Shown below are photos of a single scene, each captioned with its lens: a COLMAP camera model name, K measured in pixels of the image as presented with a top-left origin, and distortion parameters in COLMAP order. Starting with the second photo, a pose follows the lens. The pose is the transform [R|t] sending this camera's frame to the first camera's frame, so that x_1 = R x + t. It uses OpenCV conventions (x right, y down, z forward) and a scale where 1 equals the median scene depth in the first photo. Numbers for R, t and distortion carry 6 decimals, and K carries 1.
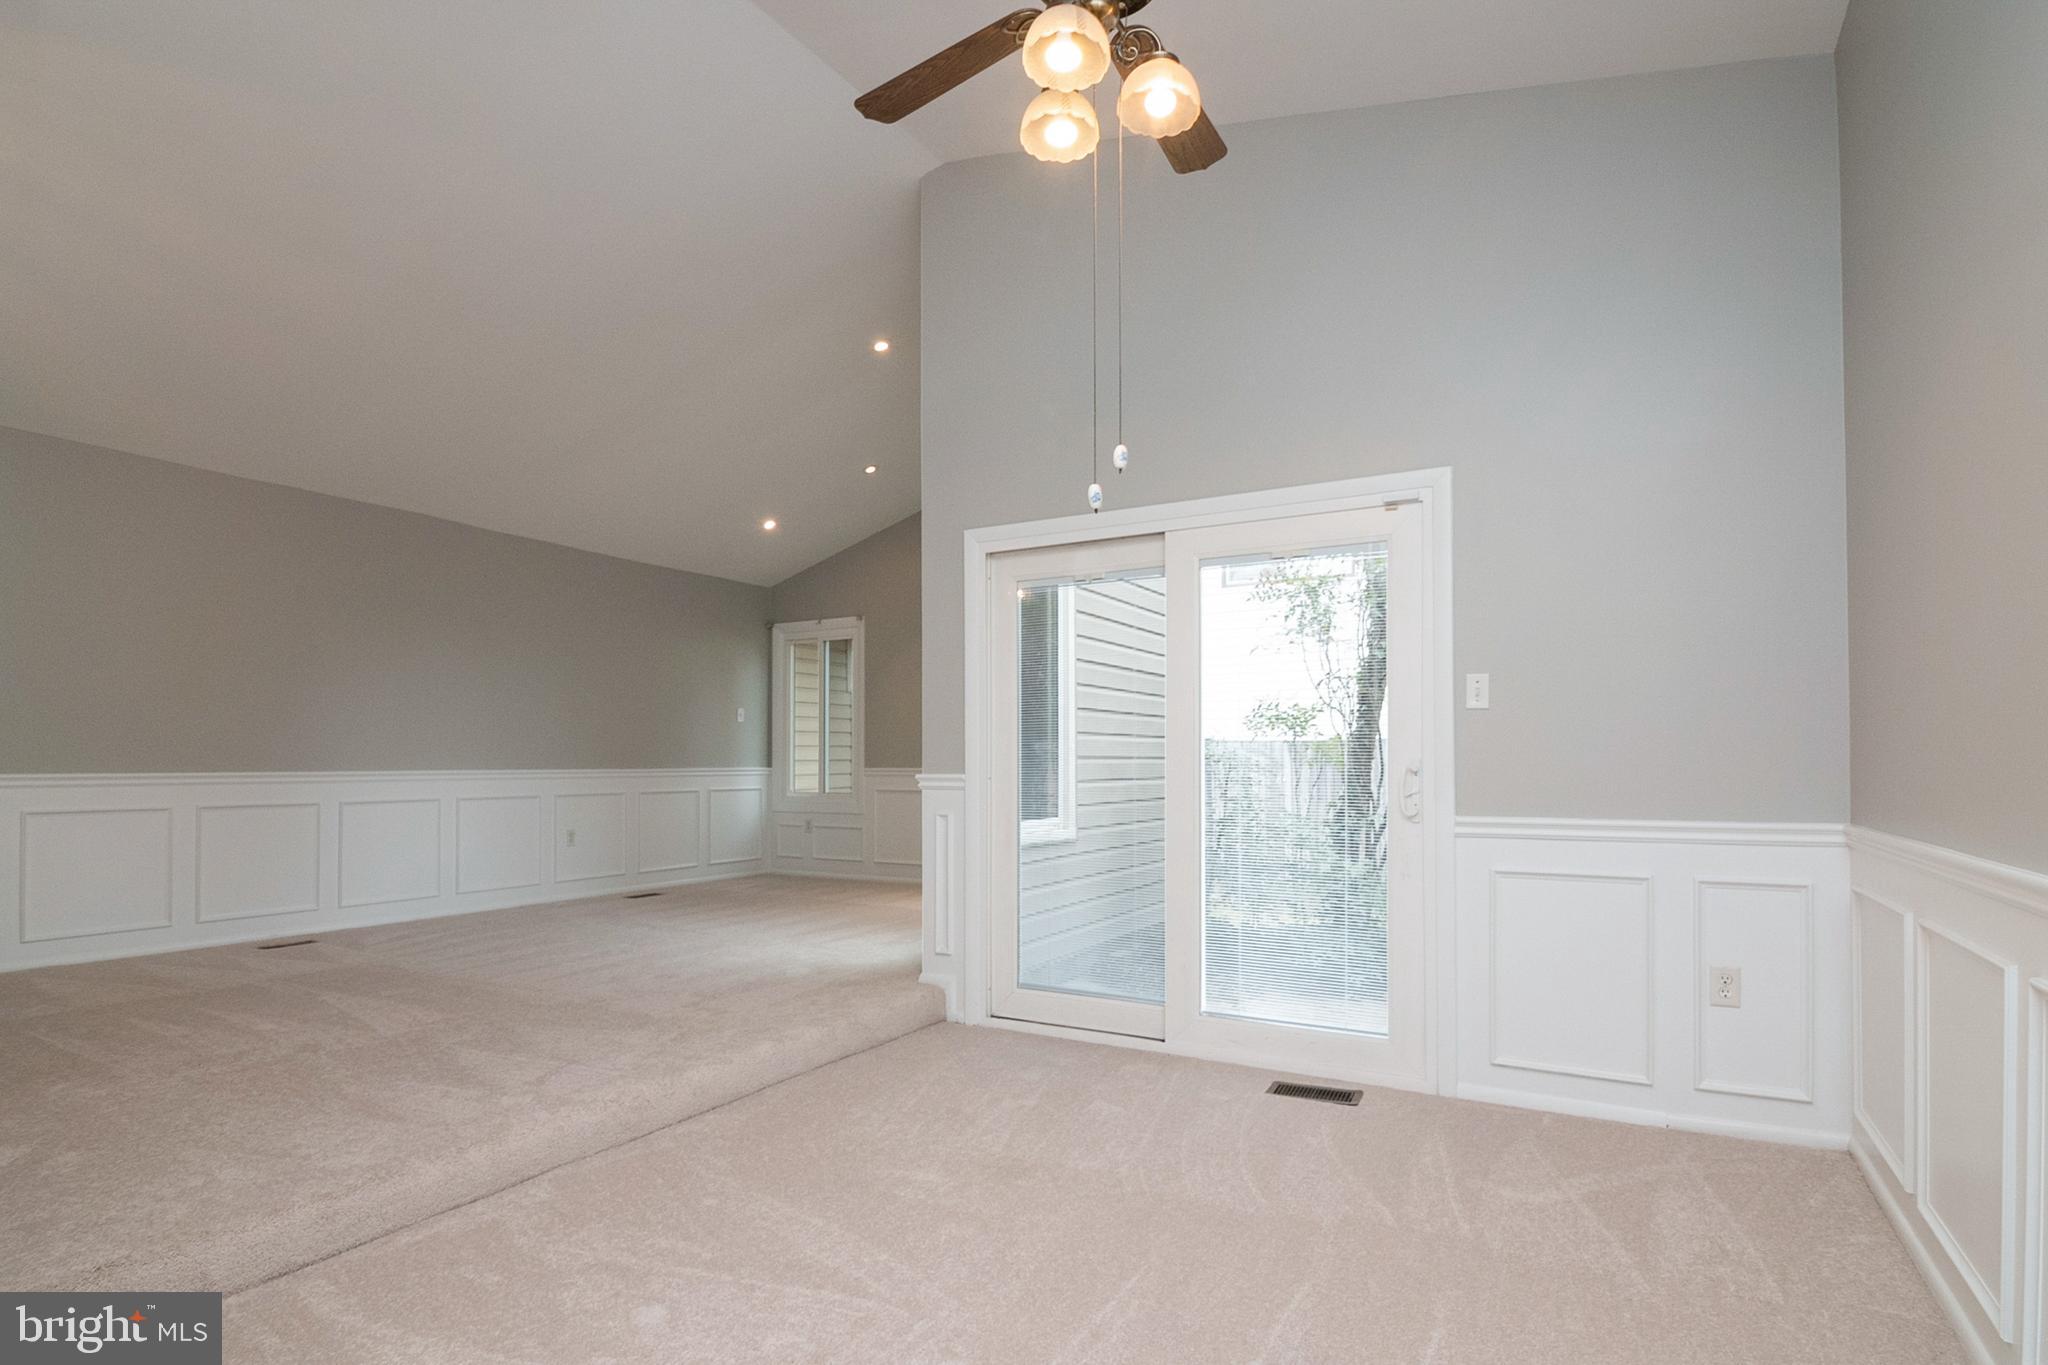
lens RADIAL K [[1014.0, 0, 1074.0], [0, 1014.0, 757.9], [0, 0, 1]] dist [-0.047981, 0.000067]
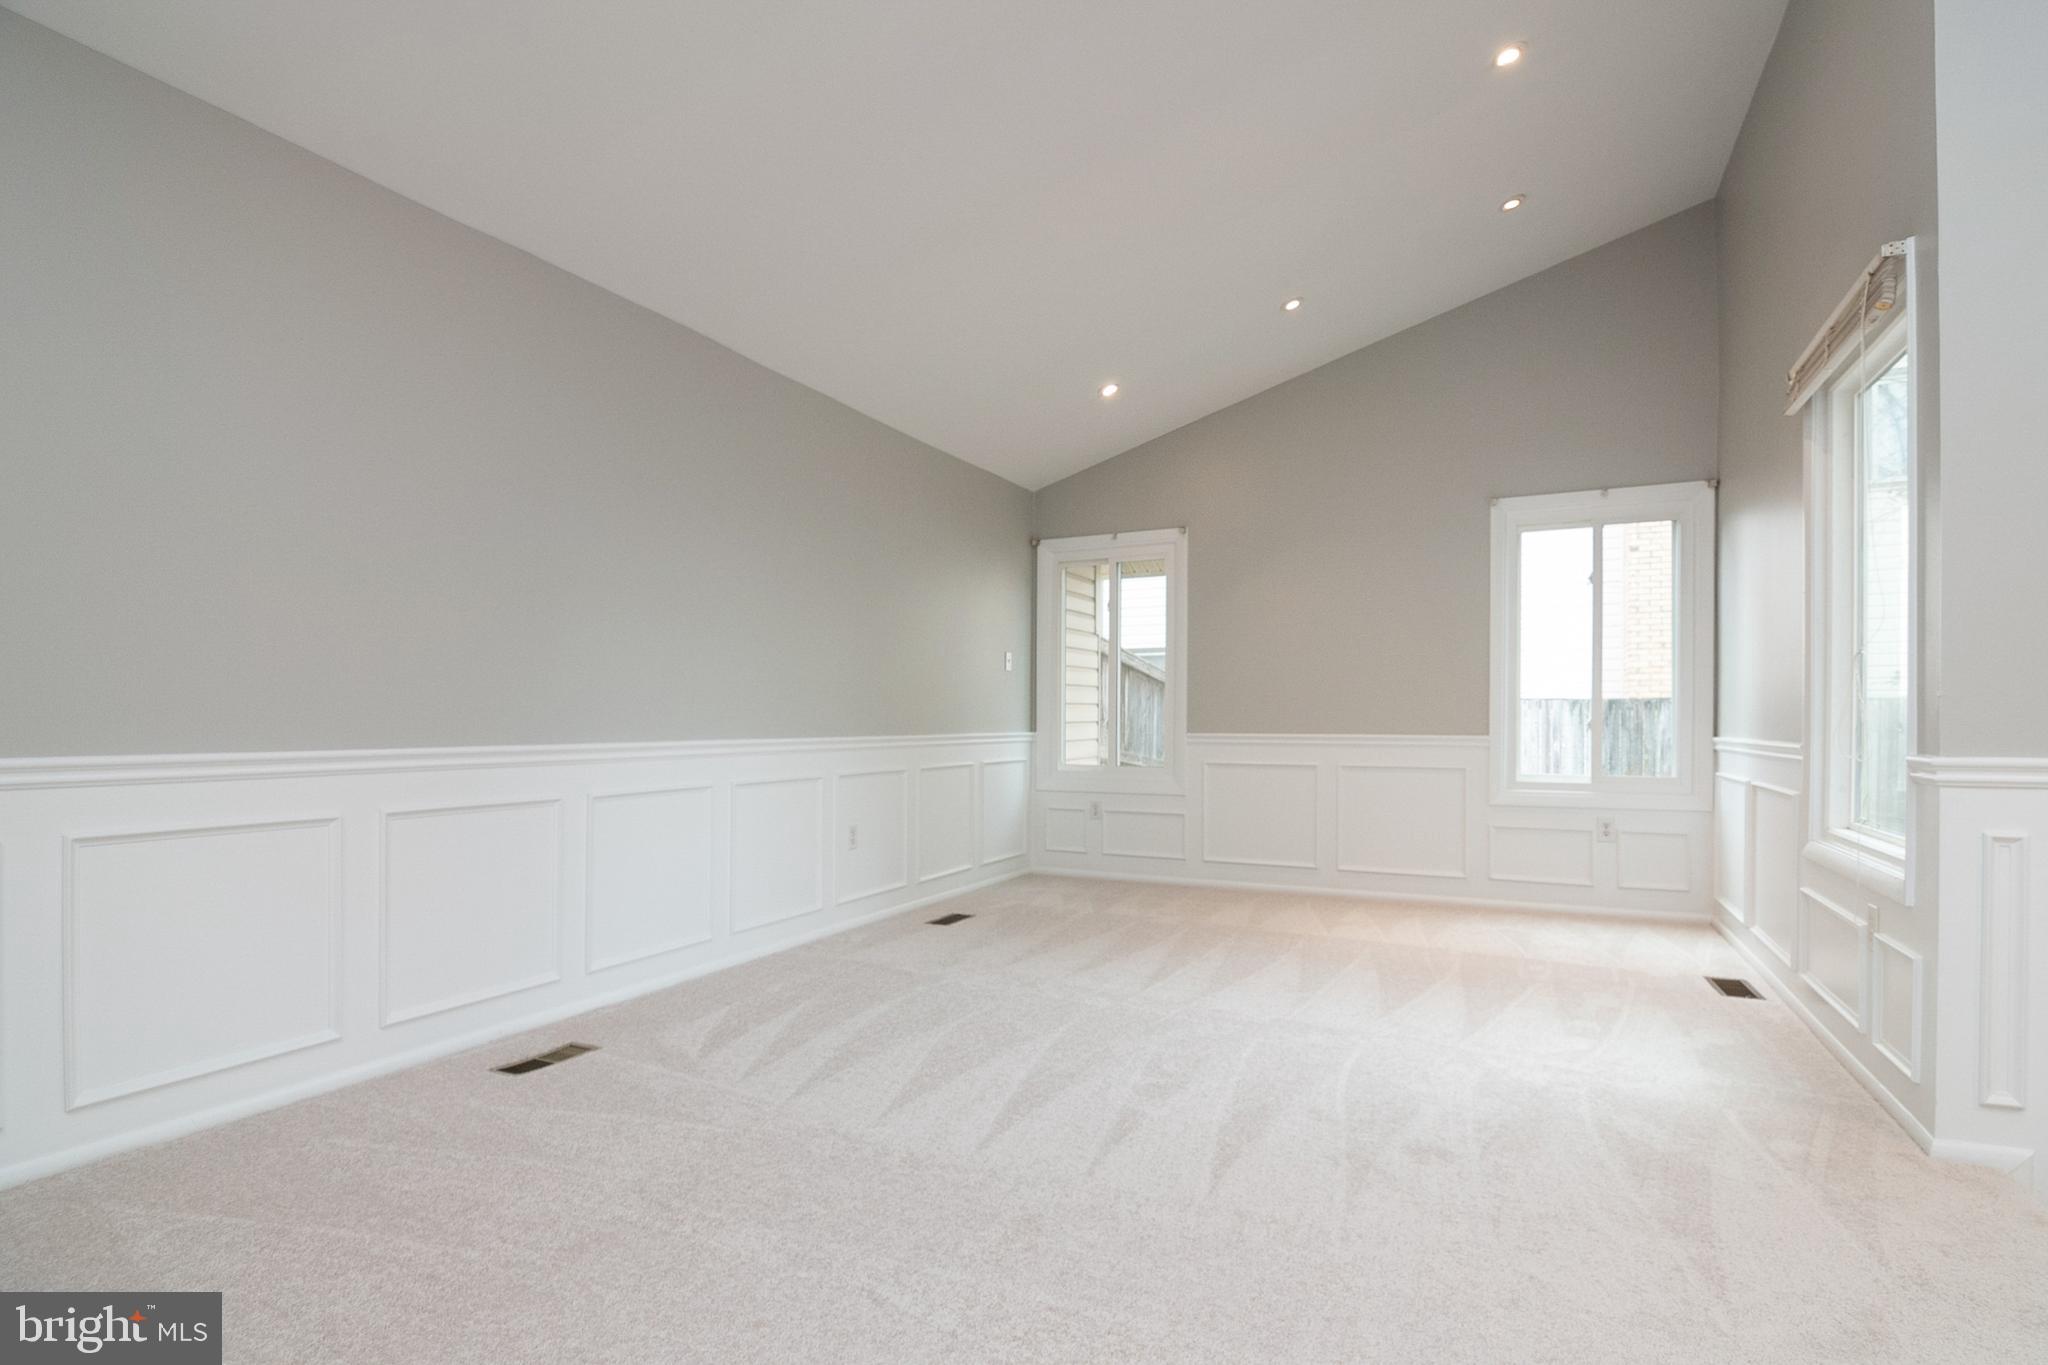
lens RADIAL K [[1005.4, 0, 1025.6], [0, 1005.4, 730.1], [0, 0, 1]] dist [-0.001589, -0.012439]
pose [[0.999772, 0.003014, 0.021144, -0.335587], [-0.003334, 0.999880, 0.015140, -0.003400], [-0.021095, -0.015207, 0.999662, 0.262642]]
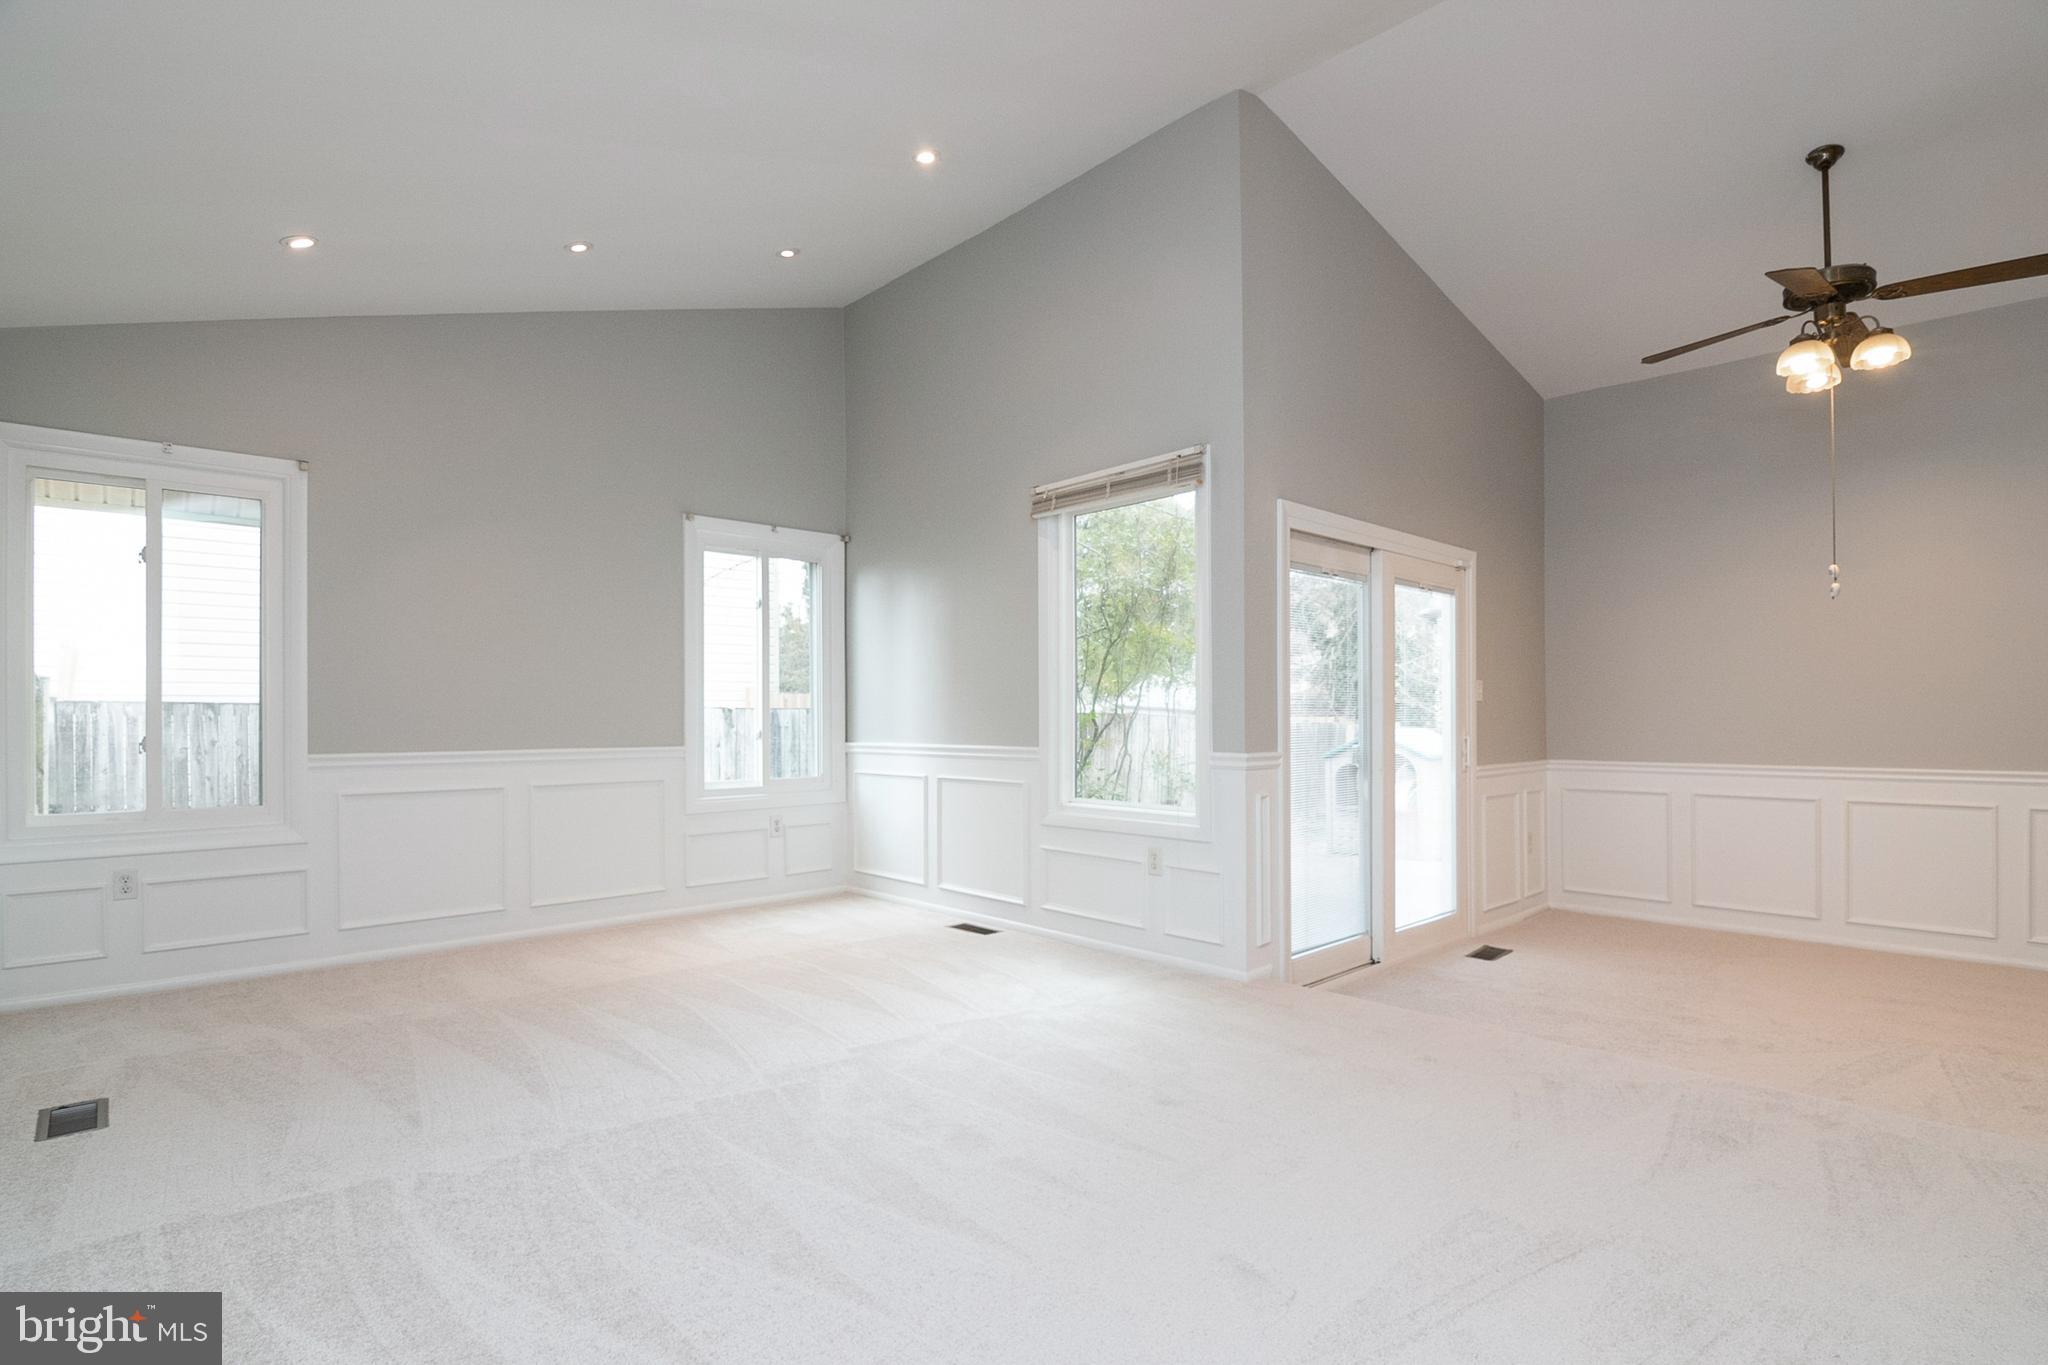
lens RADIAL K [[1005.4, 0, 1025.6], [0, 1005.4, 730.1], [0, 0, 1]] dist [-0.001589, -0.012439]
pose [[0.328211, -0.009541, 0.944556, -0.565760], [0.000175, 0.999950, 0.010040, -0.008032], [-0.944605, -0.003130, 0.328196, 0.471727]]
